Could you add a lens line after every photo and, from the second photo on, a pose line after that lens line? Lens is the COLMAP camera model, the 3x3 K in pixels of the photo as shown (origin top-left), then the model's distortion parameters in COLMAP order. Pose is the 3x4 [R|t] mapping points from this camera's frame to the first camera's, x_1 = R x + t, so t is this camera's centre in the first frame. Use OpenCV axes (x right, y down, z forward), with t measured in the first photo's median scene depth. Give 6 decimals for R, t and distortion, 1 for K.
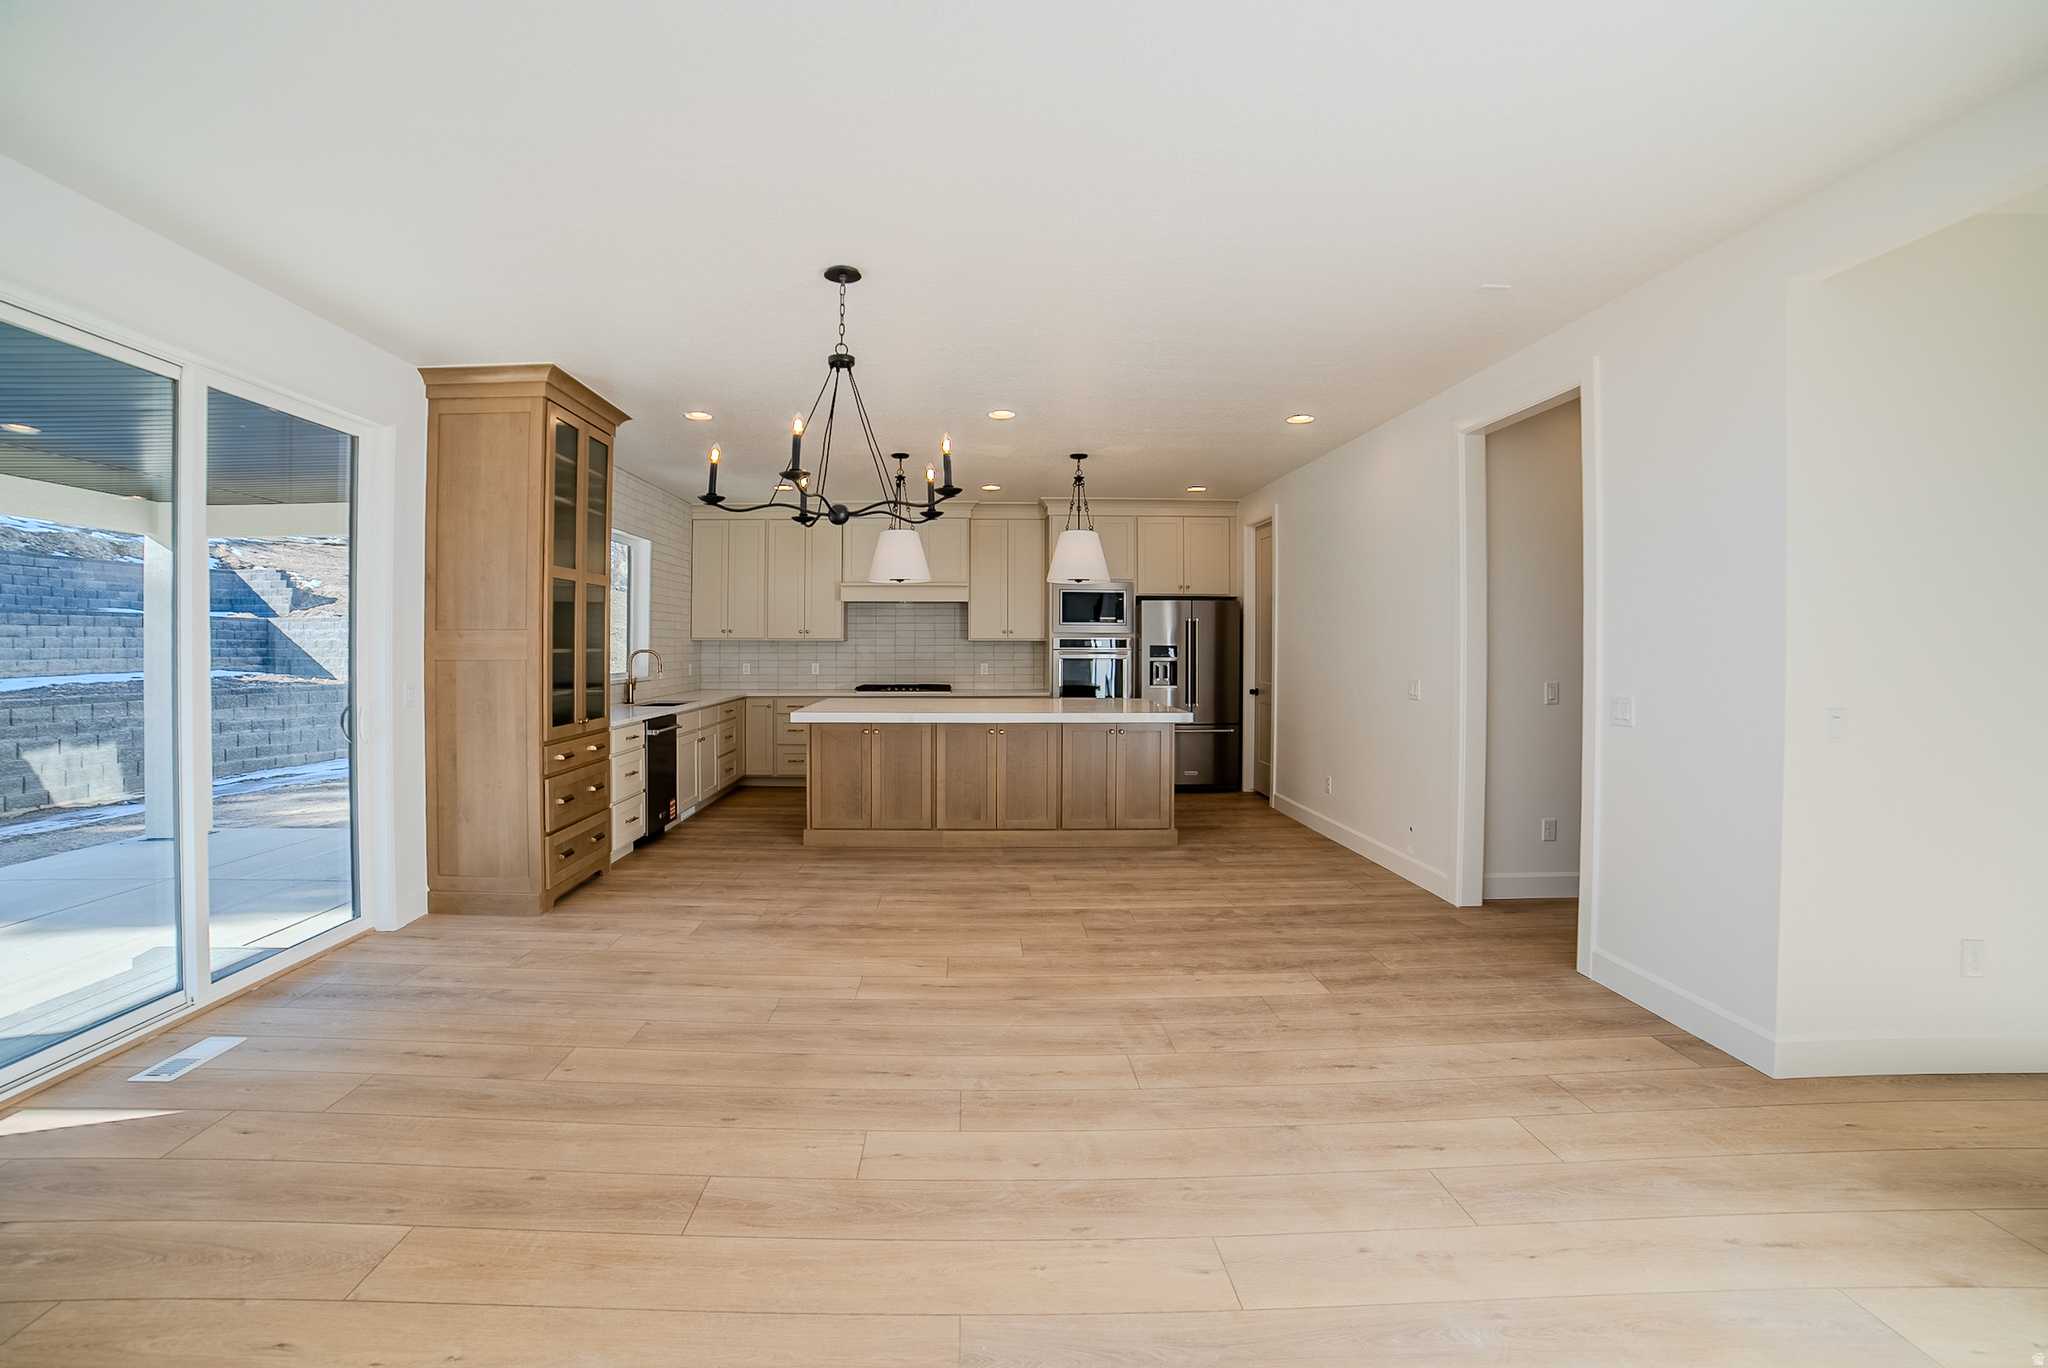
lens RADIAL K [[795.3, 0, 964.3], [0, 795.3, 655.3], [0, 0, 1]] dist [-0.001213, -0.000057]
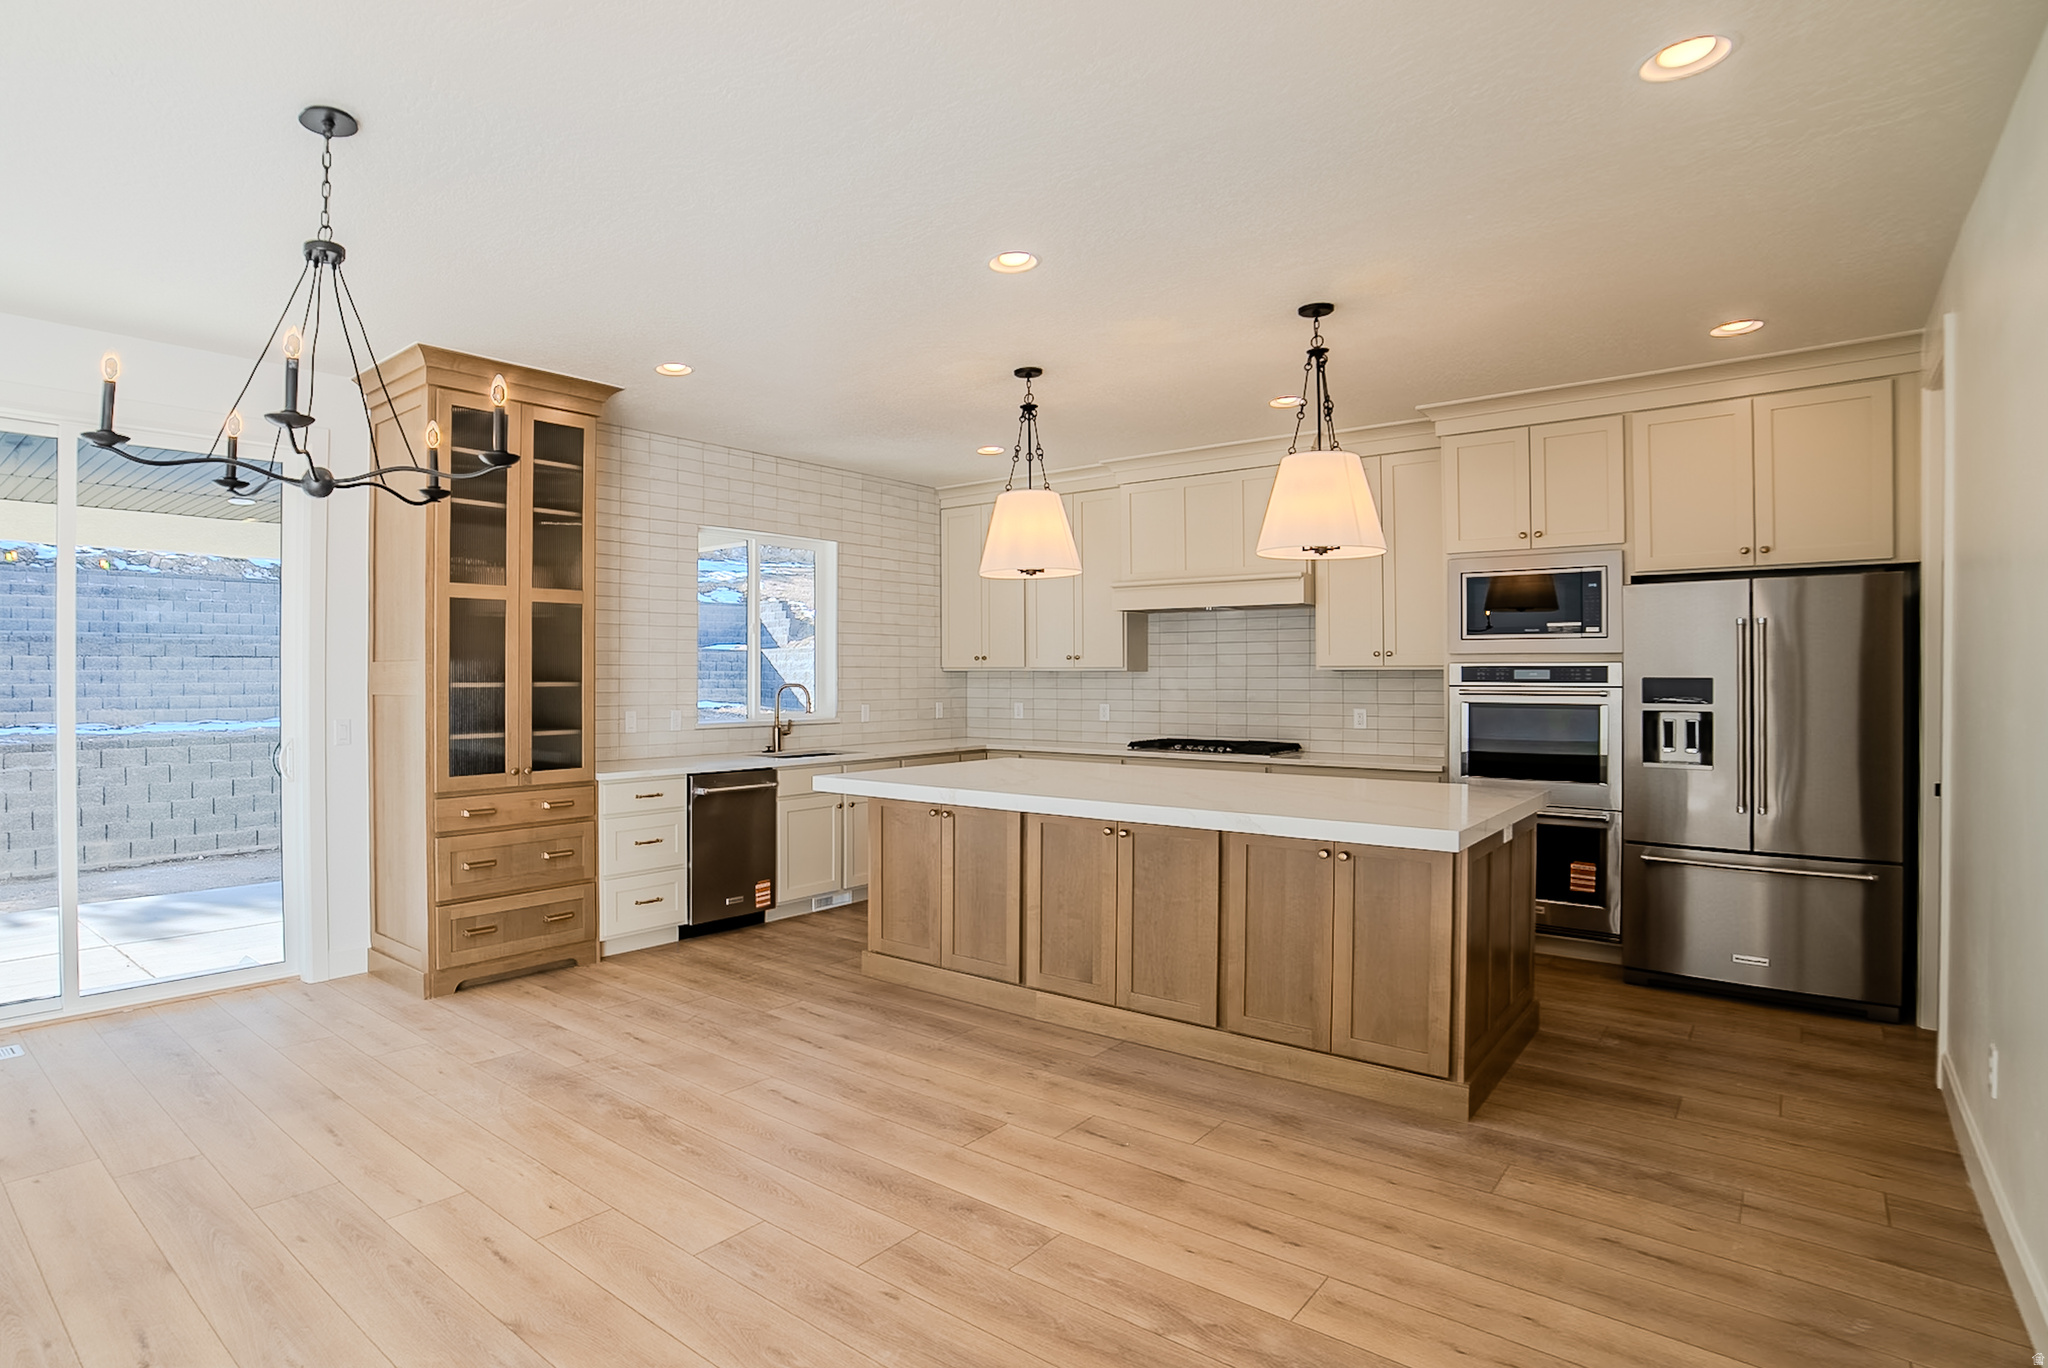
lens RADIAL K [[1038.5, 0, 928.6], [0, 1038.5, 672.8], [0, 0, 1]] dist [-0.064779, 0.038611]
pose [[0.764216, -0.002526, -0.644955, 0.289565], [-0.006551, 0.999910, -0.011679, -0.005771], [0.644927, 0.013151, 0.764131, 0.250677]]
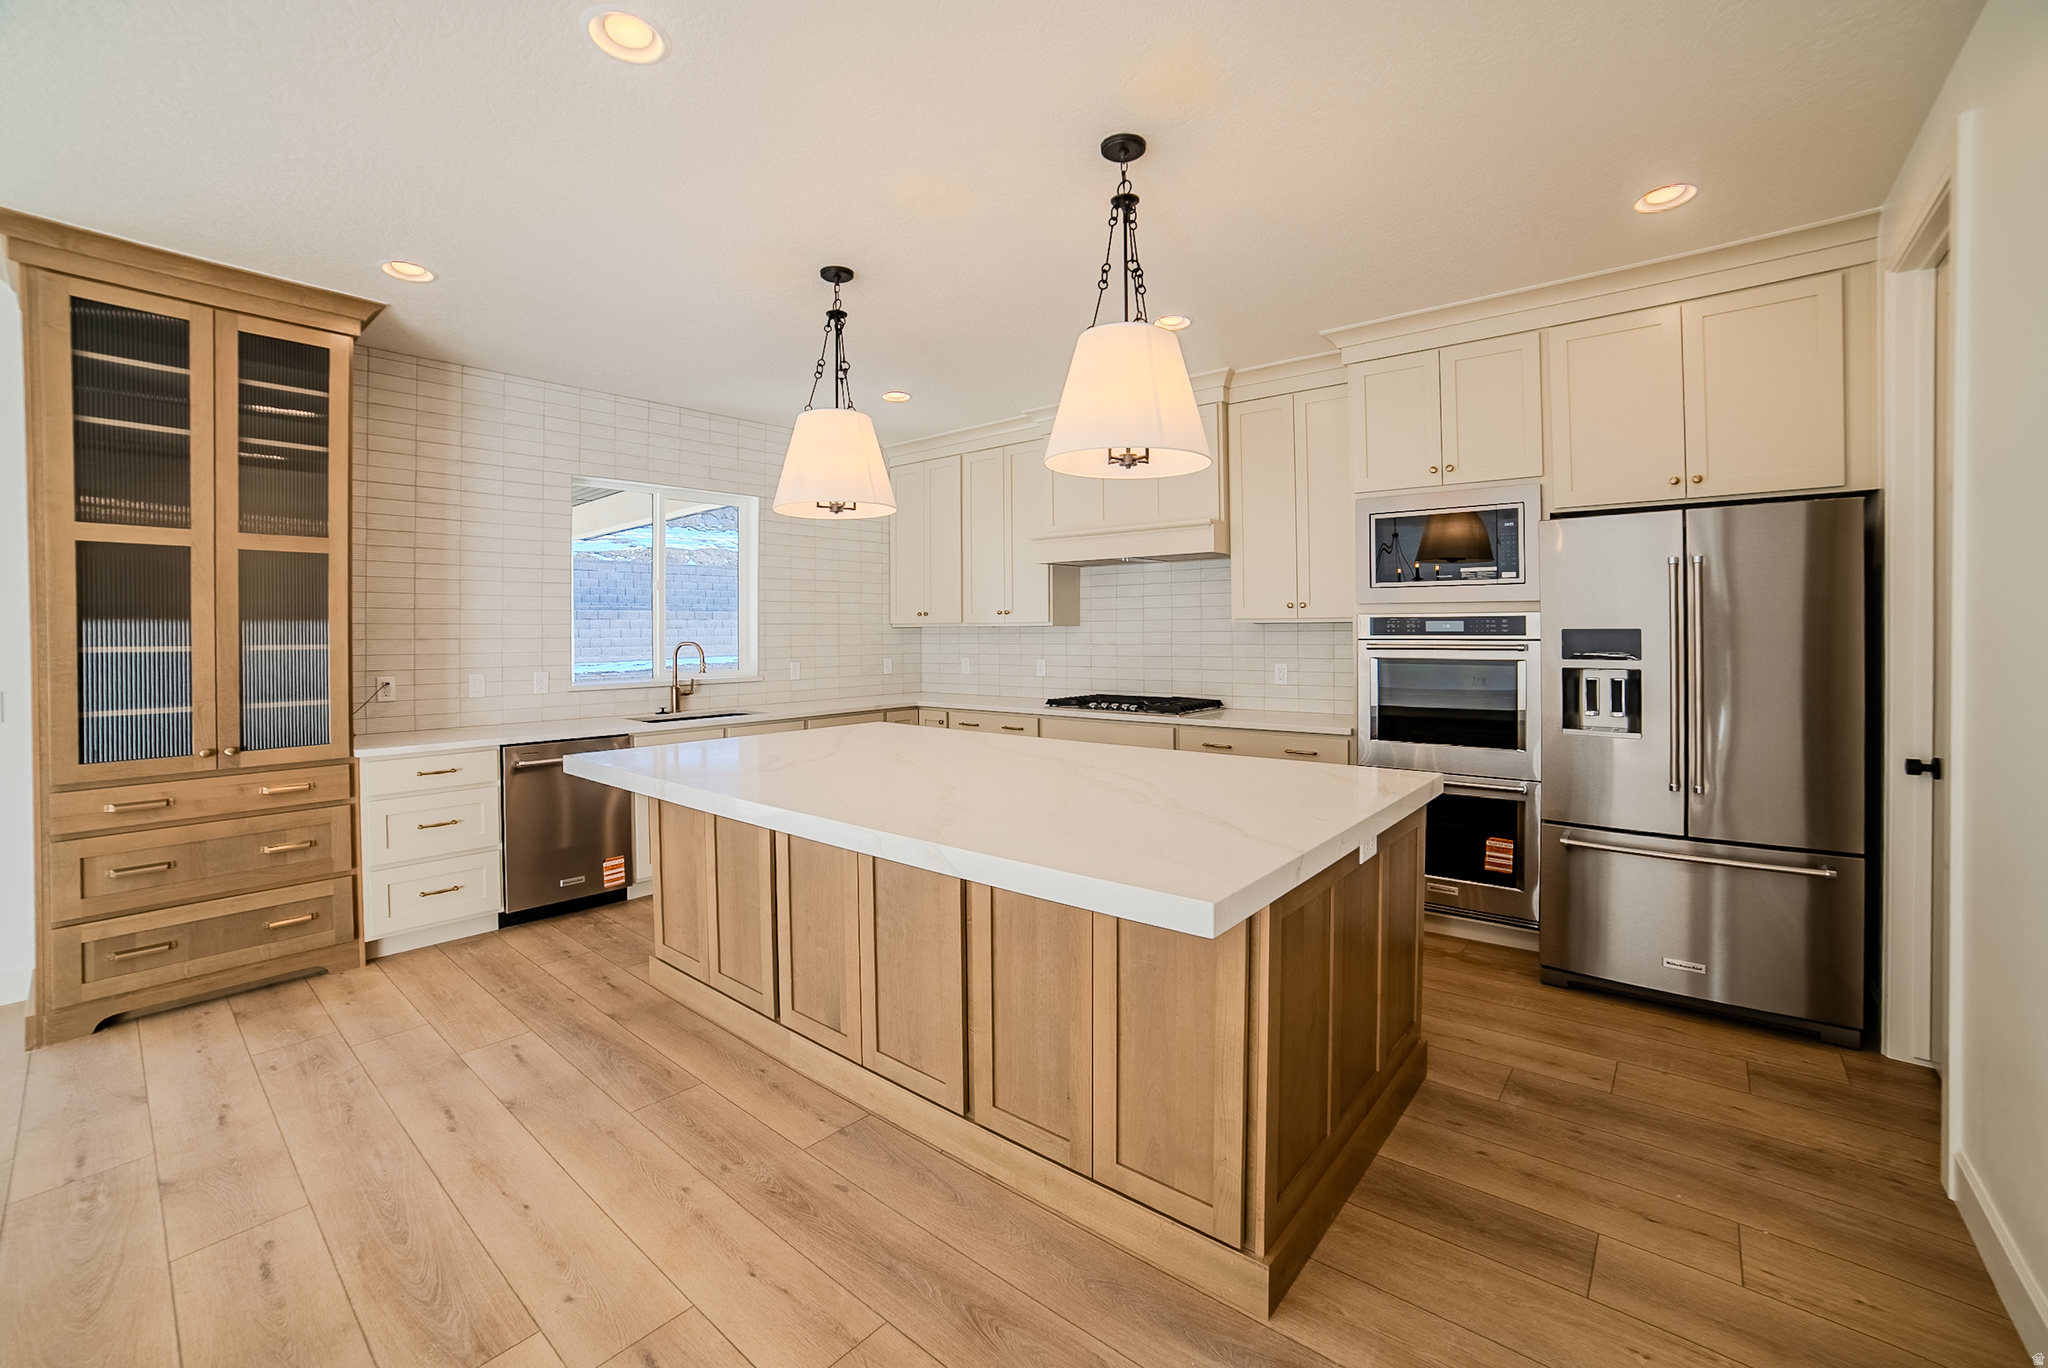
lens RADIAL K [[819.1, 0, 1053.6], [0, 819.1, 633.7], [0, 0, 1]] dist [-0.076420, 0.031442]
pose [[0.780383, -0.004868, -0.625283, 0.276612], [0.001499, 0.999981, -0.005915, -0.008258], [0.625300, 0.003678, 0.780376, 0.504879]]
